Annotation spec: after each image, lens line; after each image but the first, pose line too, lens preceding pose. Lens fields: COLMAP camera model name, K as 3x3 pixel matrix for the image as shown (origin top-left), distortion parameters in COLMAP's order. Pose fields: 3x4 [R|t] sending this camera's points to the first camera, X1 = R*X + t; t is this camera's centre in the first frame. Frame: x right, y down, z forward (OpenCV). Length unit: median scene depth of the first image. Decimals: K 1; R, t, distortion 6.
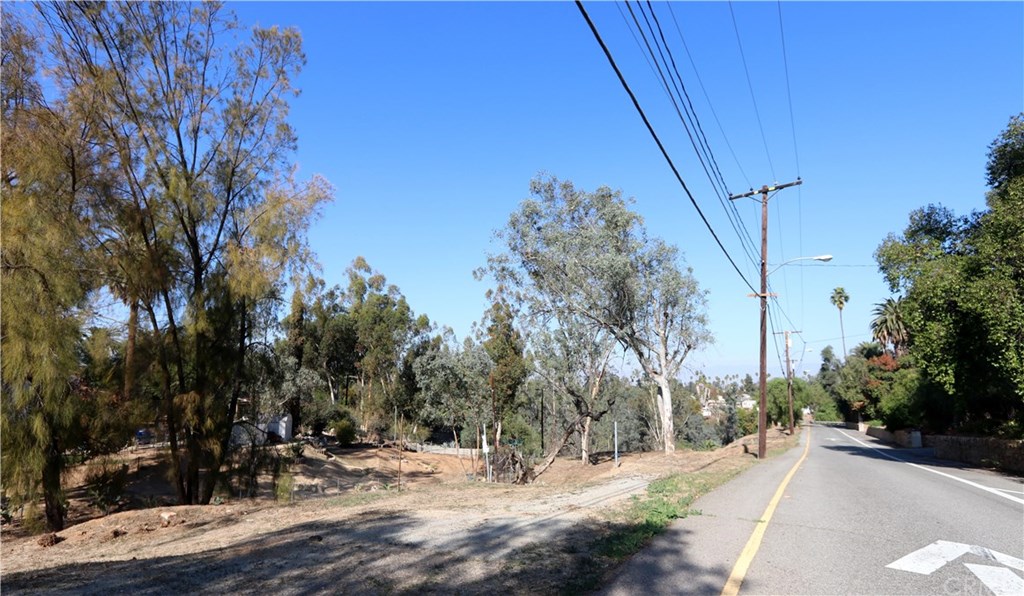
lens RADIAL K [[516.1, 0, 505.1], [0, 516.1, 341.4], [0, 0, 1]] dist [-0.007170, 0.000911]
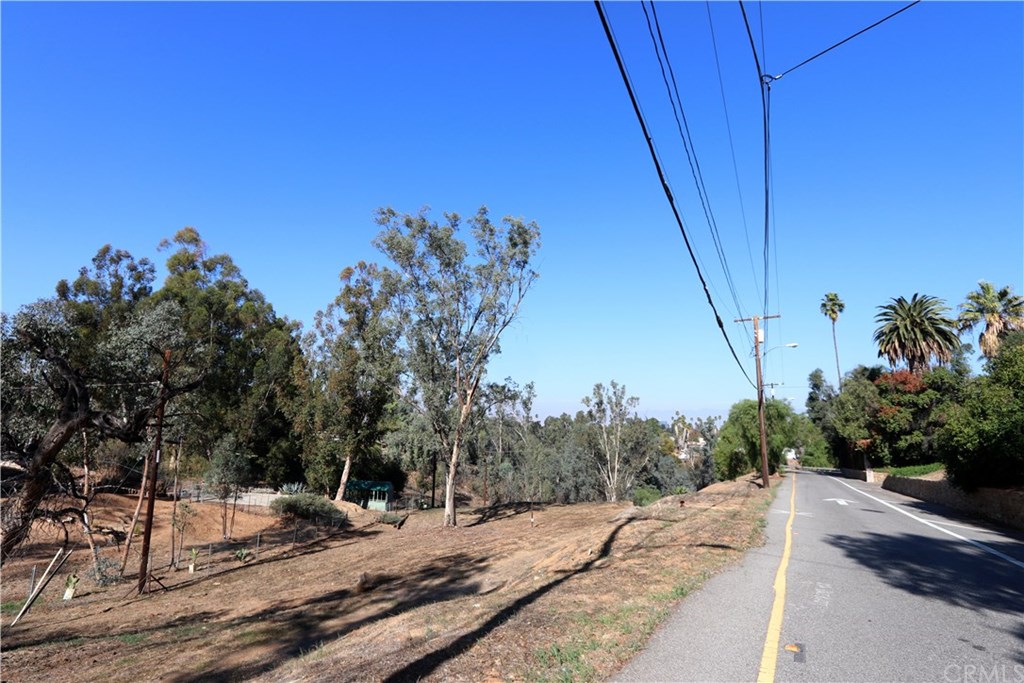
lens RADIAL K [[520.0, 0, 499.3], [0, 520.0, 338.1], [0, 0, 1]] dist [-0.011952, 0.000990]
pose [[0.999435, 0.029148, 0.016727, 0.181263], [-0.027776, 0.996640, -0.077059, 0.049624], [-0.018917, 0.076551, 0.996886, 0.307055]]
